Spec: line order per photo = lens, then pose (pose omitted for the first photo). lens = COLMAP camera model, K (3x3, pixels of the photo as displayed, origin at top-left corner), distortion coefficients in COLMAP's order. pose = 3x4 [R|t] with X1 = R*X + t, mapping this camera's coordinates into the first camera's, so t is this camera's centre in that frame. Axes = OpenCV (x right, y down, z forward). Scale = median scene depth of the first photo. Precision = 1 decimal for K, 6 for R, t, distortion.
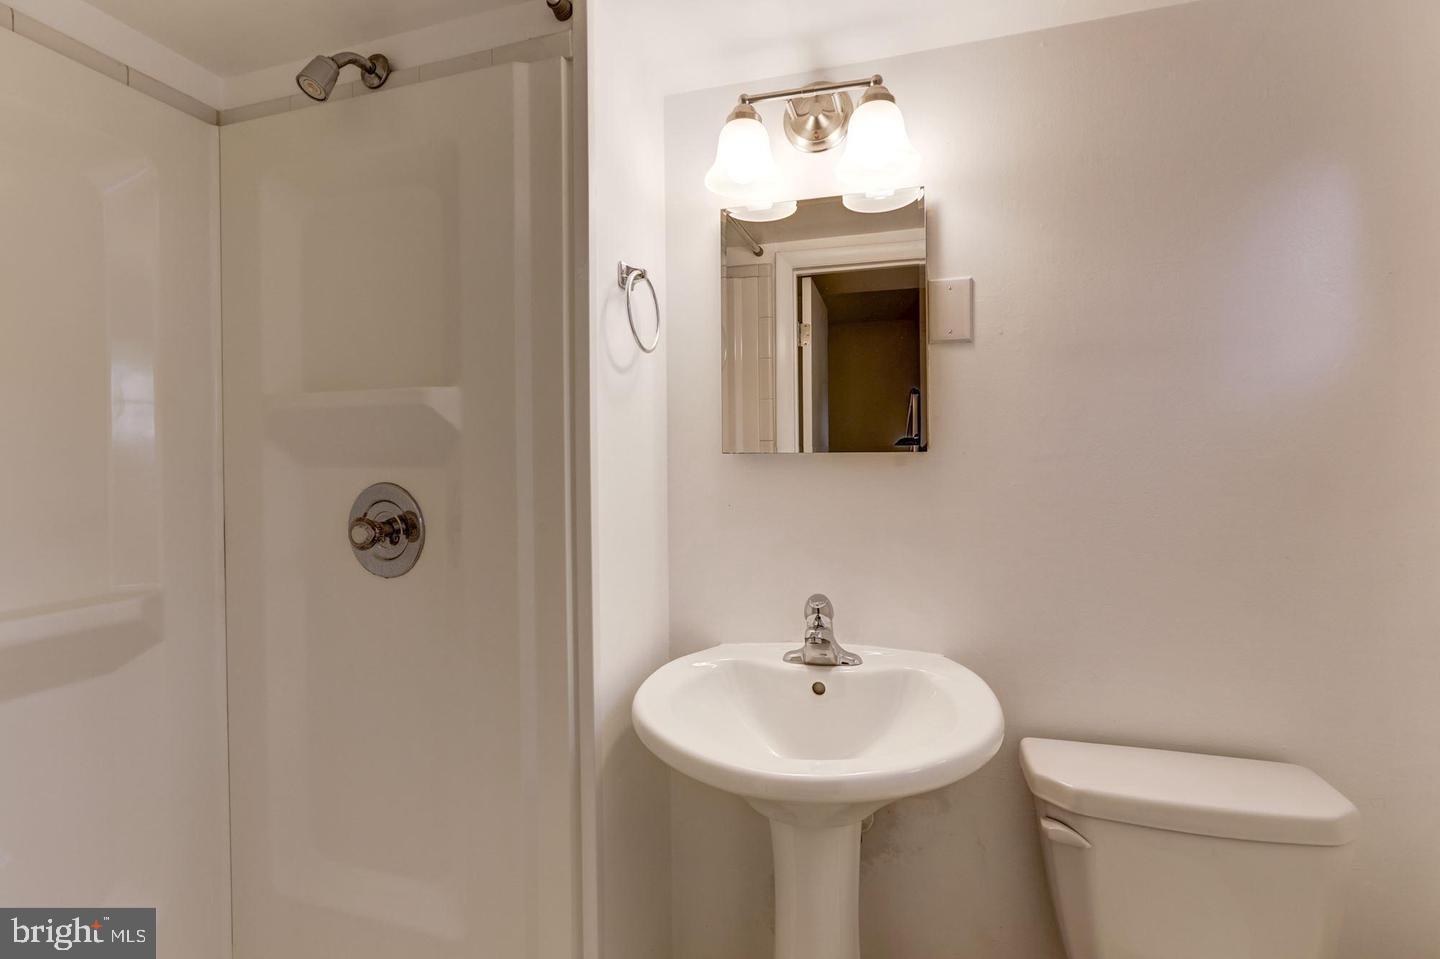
lens RADIAL K [[659.3, 0, 715.8], [0, 659.3, 464.6], [0, 0, 1]] dist [-0.040664, 0.023587]
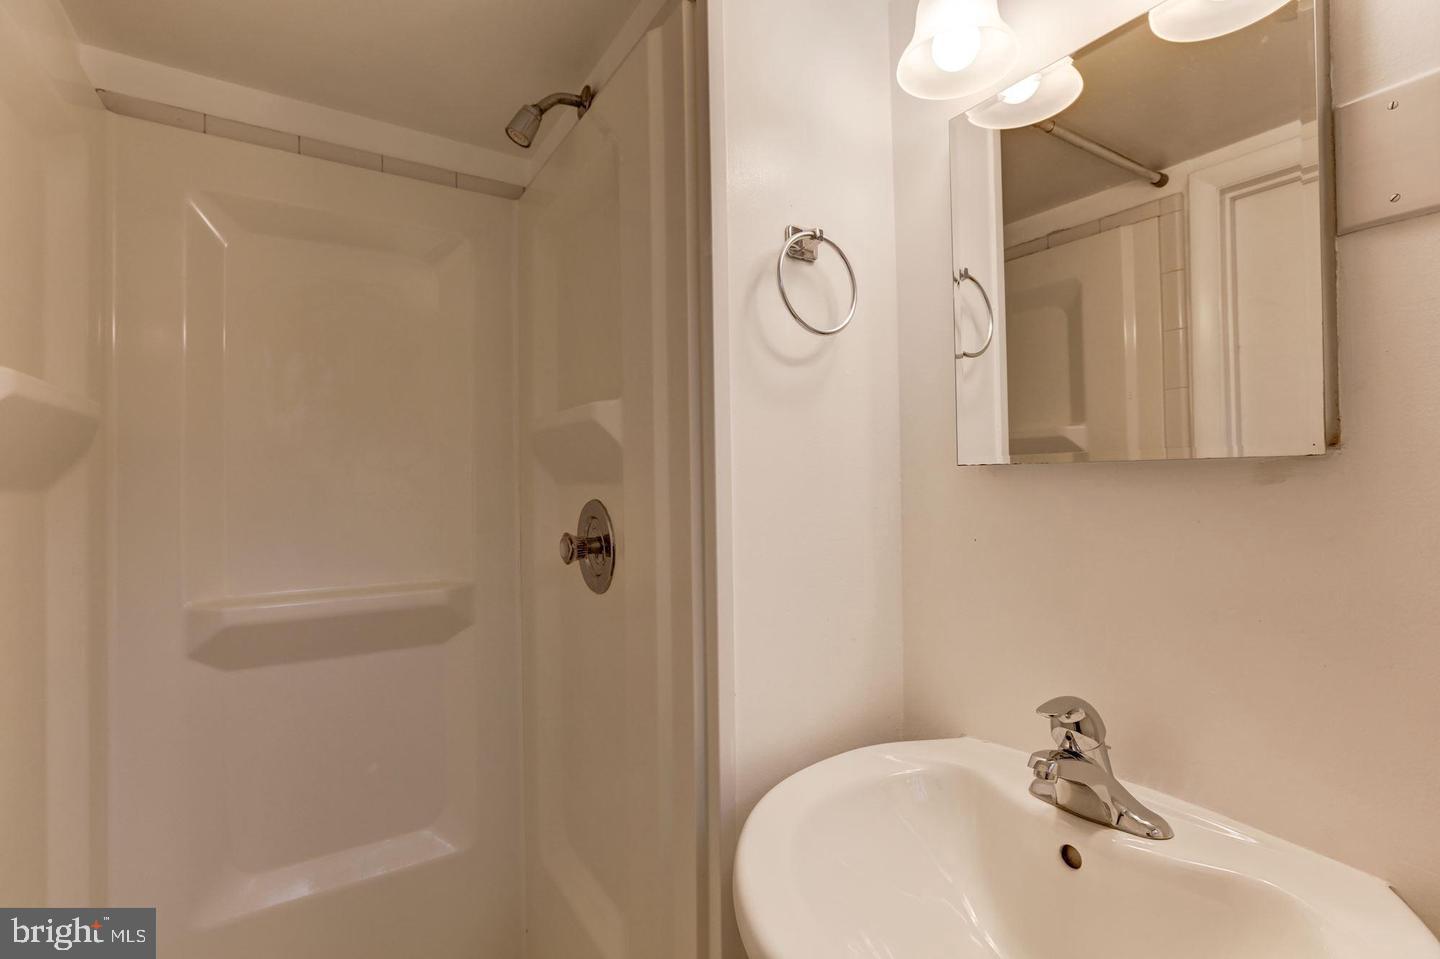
lens RADIAL K [[650.9, 0, 712.7], [0, 650.9, 478.7], [0, 0, 1]] dist [-0.041202, 0.021070]
pose [[0.761074, -0.002916, -0.648659, 0.284036], [-0.002420, 0.999970, -0.007334, 0.002555], [0.648661, 0.007151, 0.761044, 0.339081]]
